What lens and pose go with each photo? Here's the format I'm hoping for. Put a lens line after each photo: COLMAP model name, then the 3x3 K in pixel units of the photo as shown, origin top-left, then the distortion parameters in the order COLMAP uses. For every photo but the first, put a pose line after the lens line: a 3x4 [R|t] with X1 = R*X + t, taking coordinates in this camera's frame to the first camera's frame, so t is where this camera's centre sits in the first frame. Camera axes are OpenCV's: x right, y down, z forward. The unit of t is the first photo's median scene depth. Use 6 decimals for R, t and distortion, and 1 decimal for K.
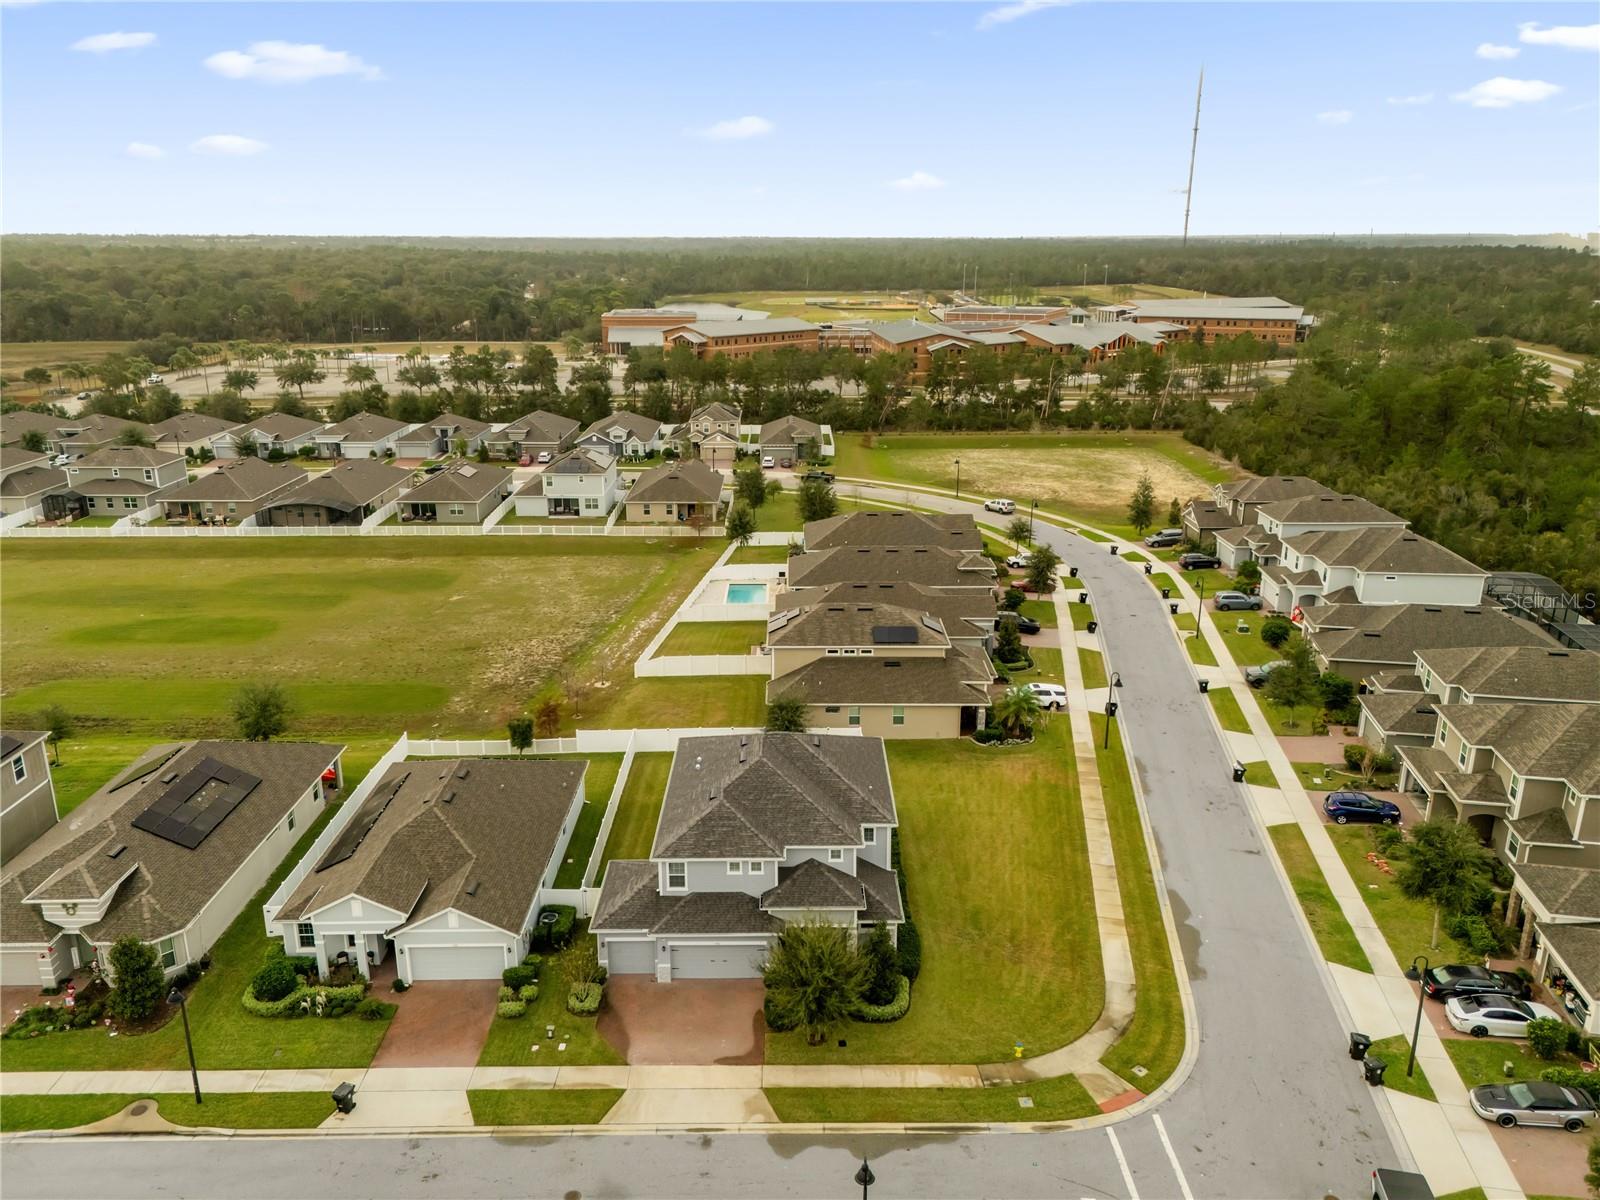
lens RADIAL K [[1182.3, 0, 775.8], [0, 1182.3, 593.7], [0, 0, 1]] dist [0.062015, -0.044909]
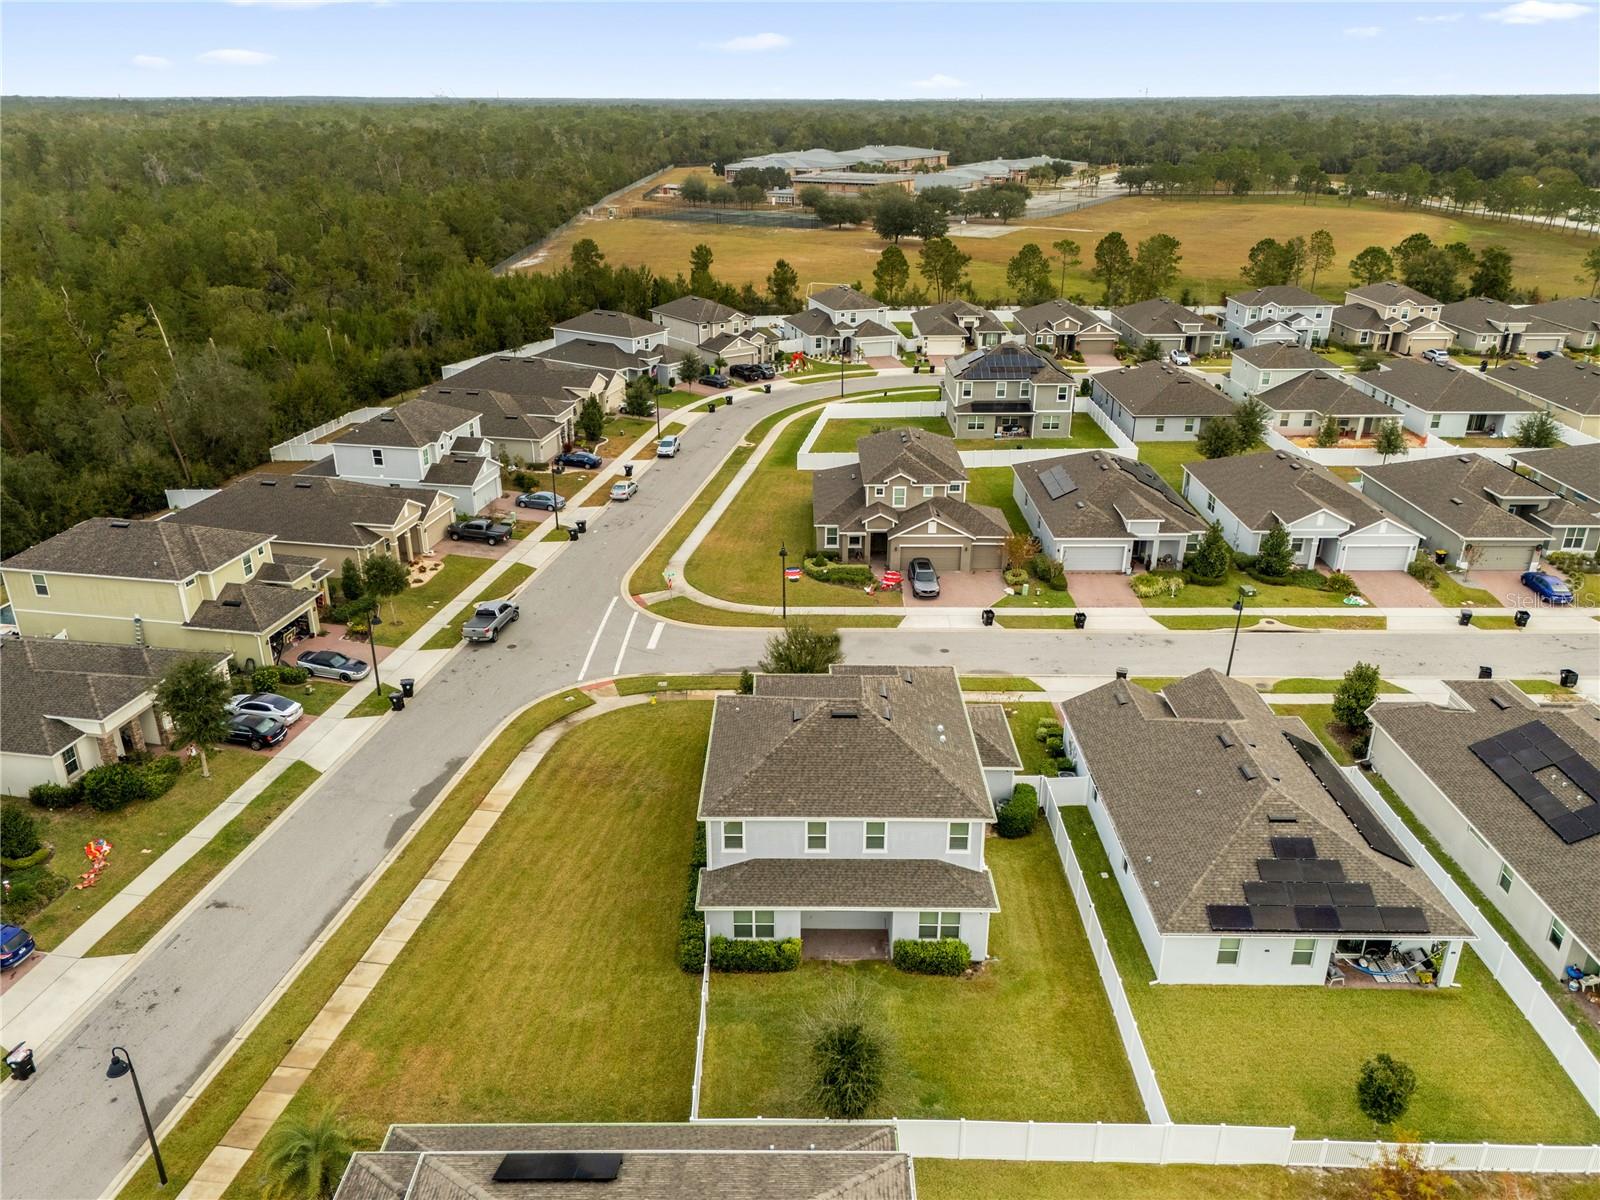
lens RADIAL K [[1196.5, 0, 822.6], [0, 1196.5, 598.7], [0, 0, 1]] dist [0.065016, -0.062944]
pose [[-0.999576, 0.015496, -0.024661, 0.039284], [-0.003684, 0.772645, 0.634828, -0.520071], [0.028892, 0.634649, -0.772260, 1.814715]]
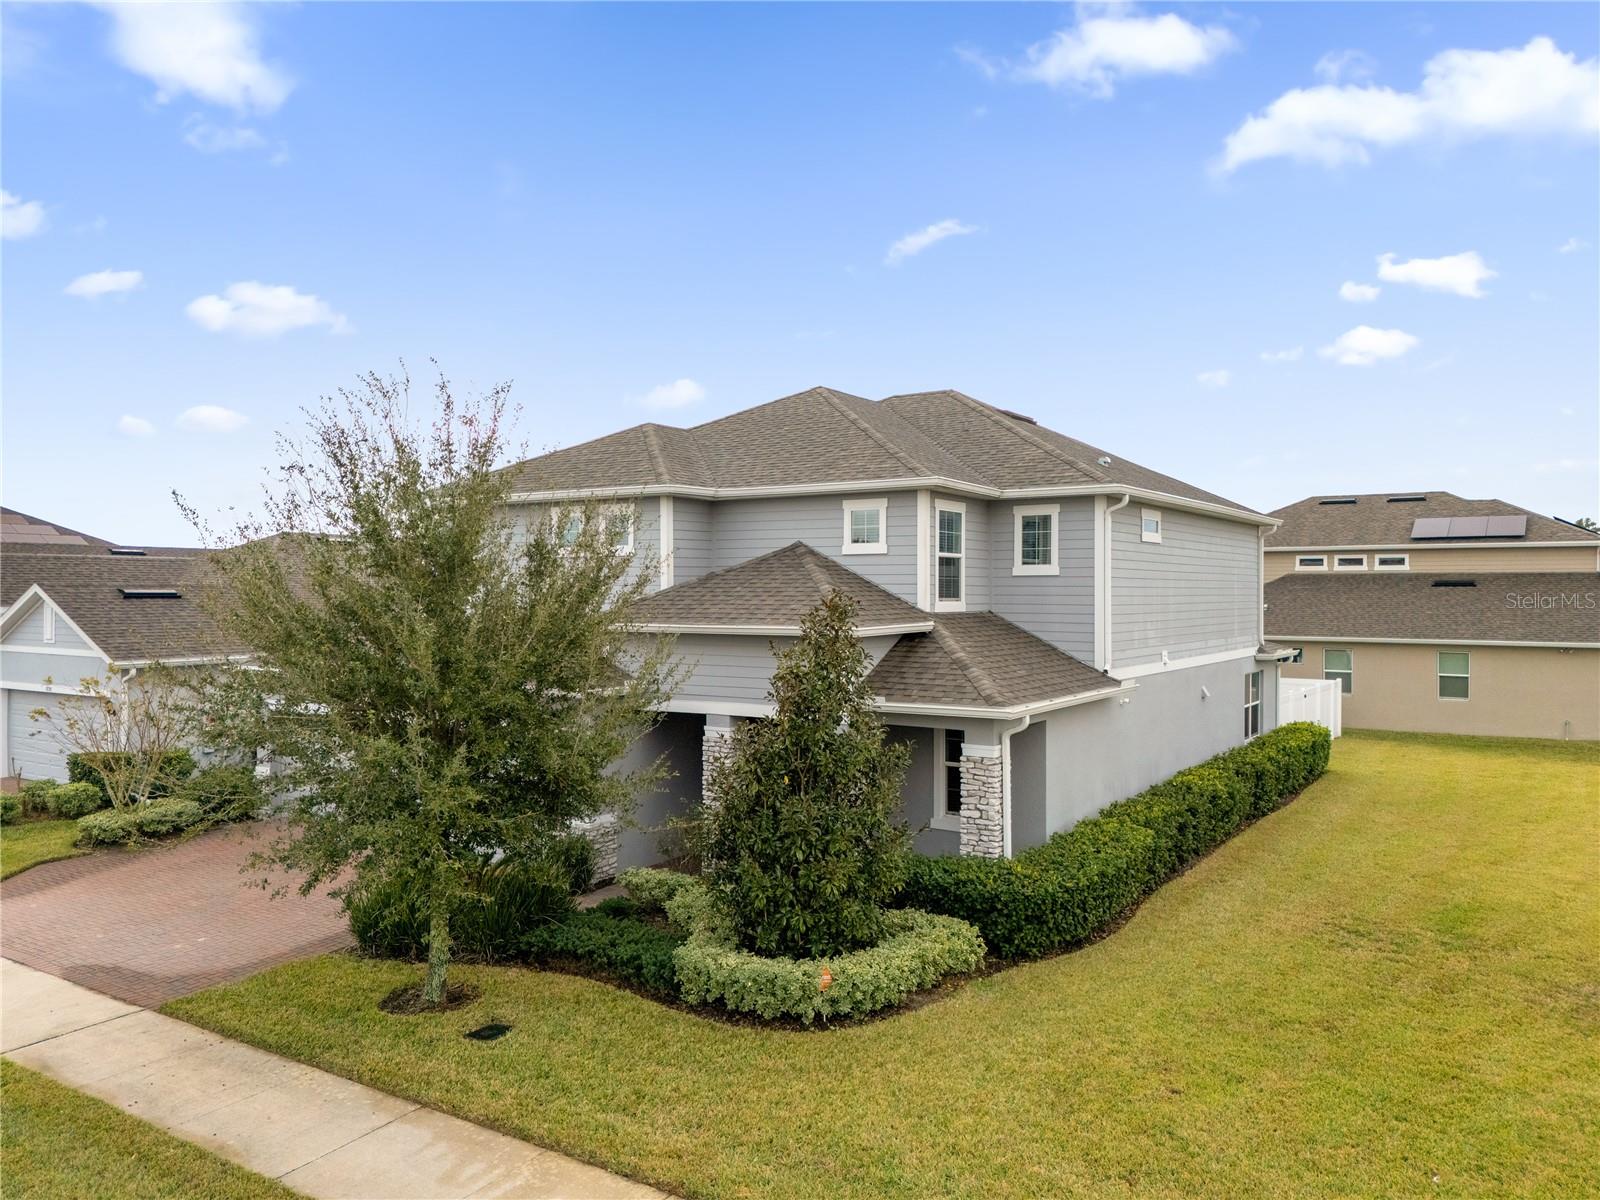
lens RADIAL K [[1182.3, 0, 775.8], [0, 1182.3, 593.7], [0, 0, 1]] dist [0.062015, -0.044909]
pose [[0.836501, 0.016638, -0.547713, 0.202331], [-0.169282, 0.958493, -0.229421, 0.319887], [0.521162, 0.284629, 0.804597, 0.776745]]
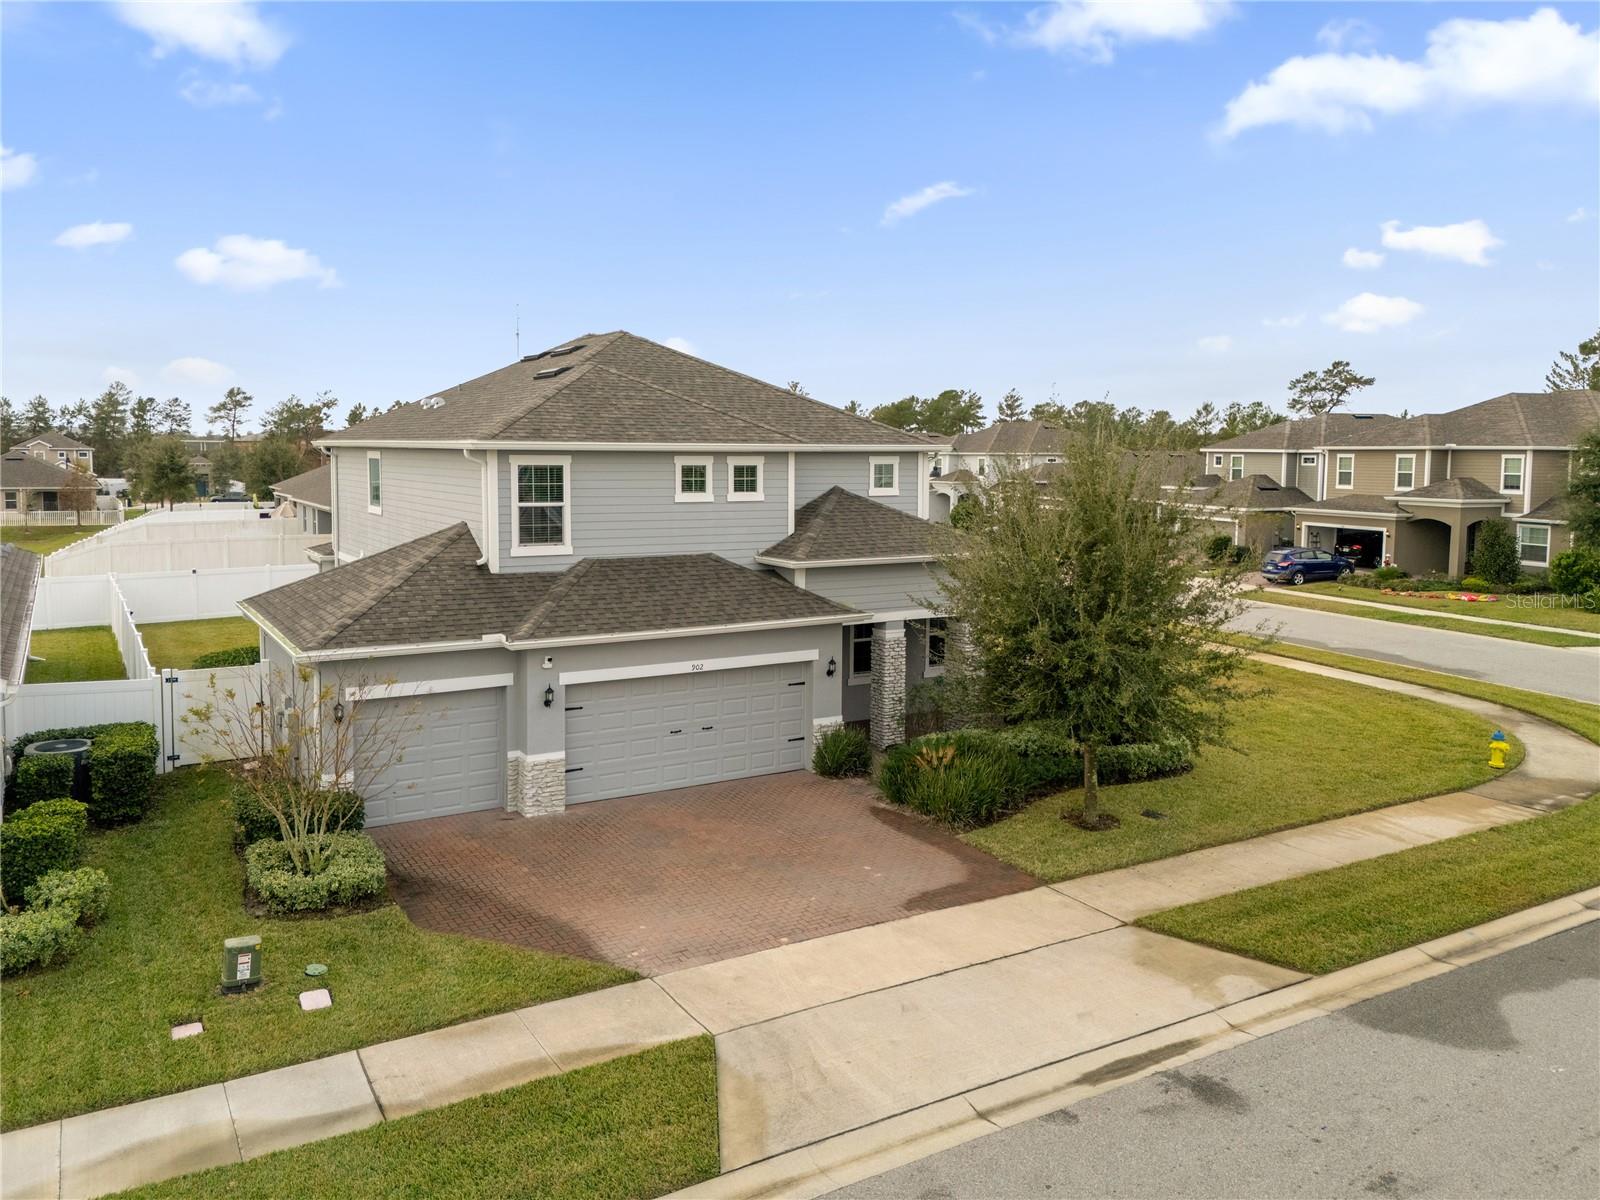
lens RADIAL K [[1182.3, 0, 775.8], [0, 1182.3, 593.7], [0, 0, 1]] dist [0.062015, -0.044909]
pose [[0.858967, -0.041128, 0.510376, -0.205062], [0.126289, 0.982992, -0.133332, 0.322705], [-0.496212, 0.178983, 0.849552, 0.694121]]
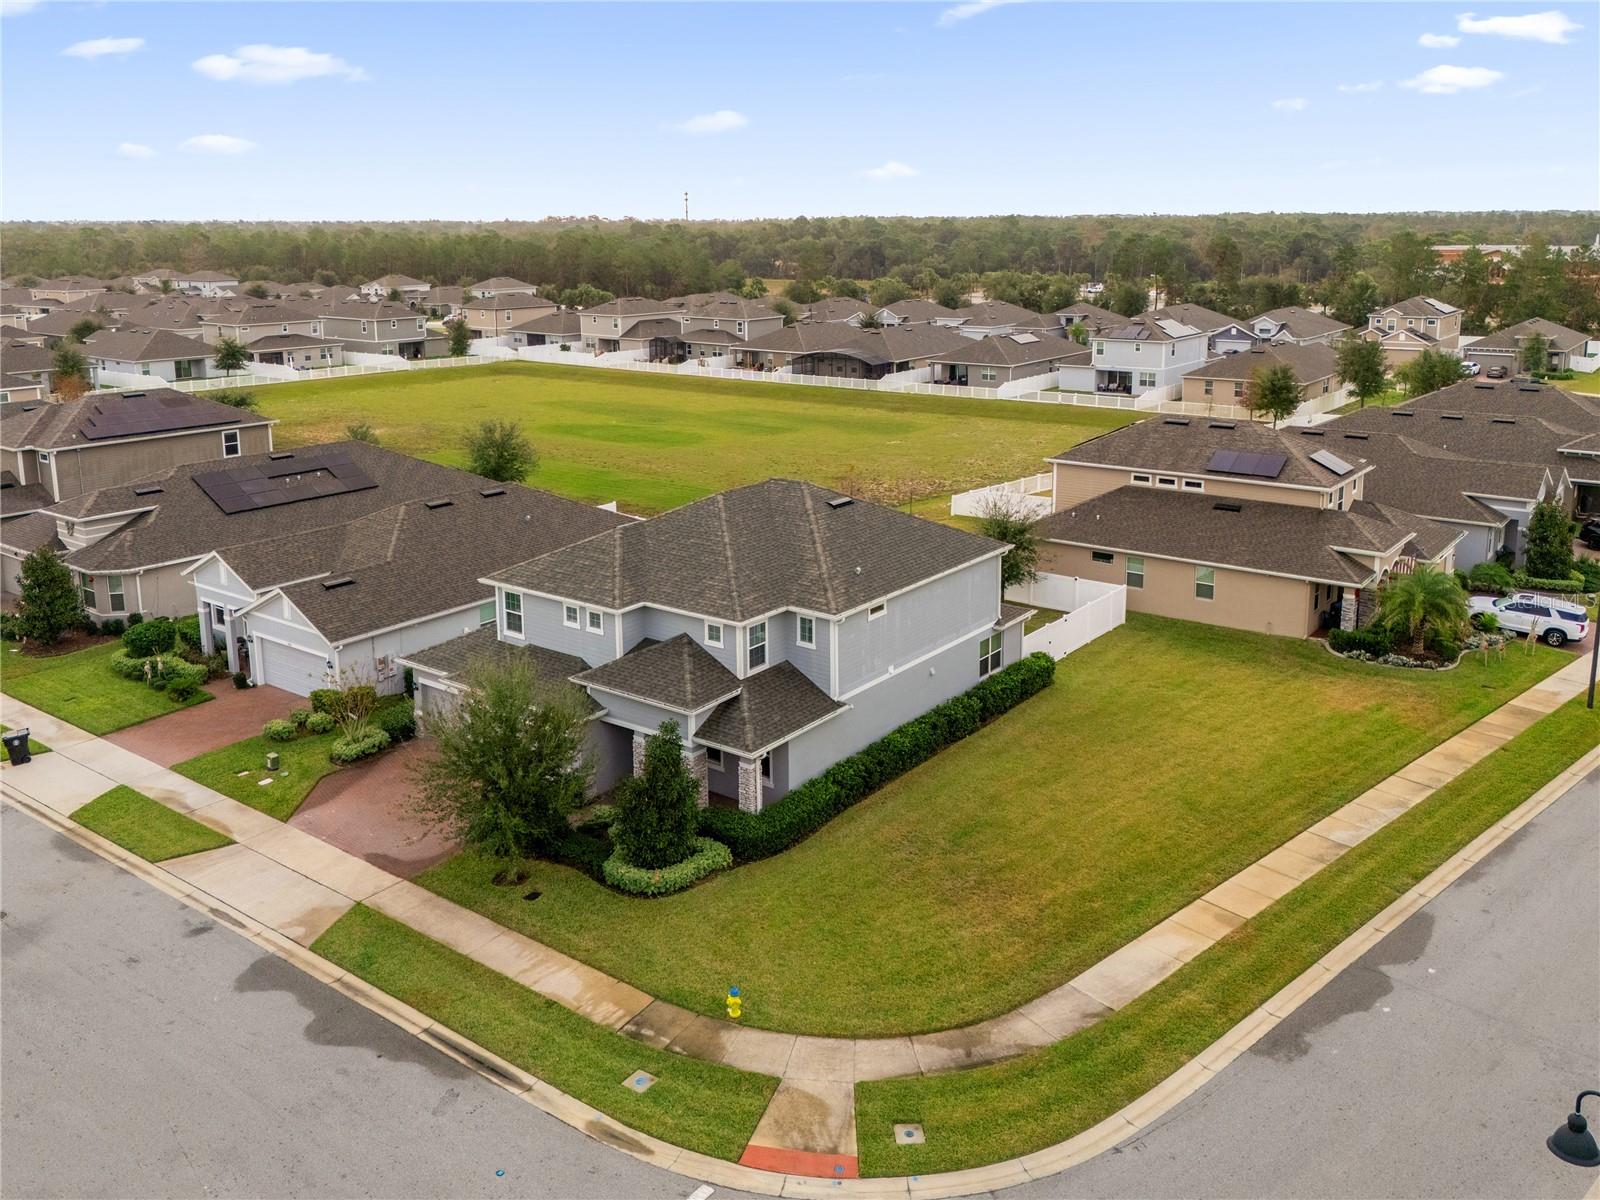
lens RADIAL K [[1274.9, 0, 792.7], [0, 1274.9, 542.5], [0, 0, 1]] dist [0.075430, -0.064991]
pose [[0.801312, 0.148535, -0.579514, 0.466176], [-0.171525, 0.985061, 0.015308, 0.163190], [0.573130, 0.087135, 0.814818, 0.508180]]
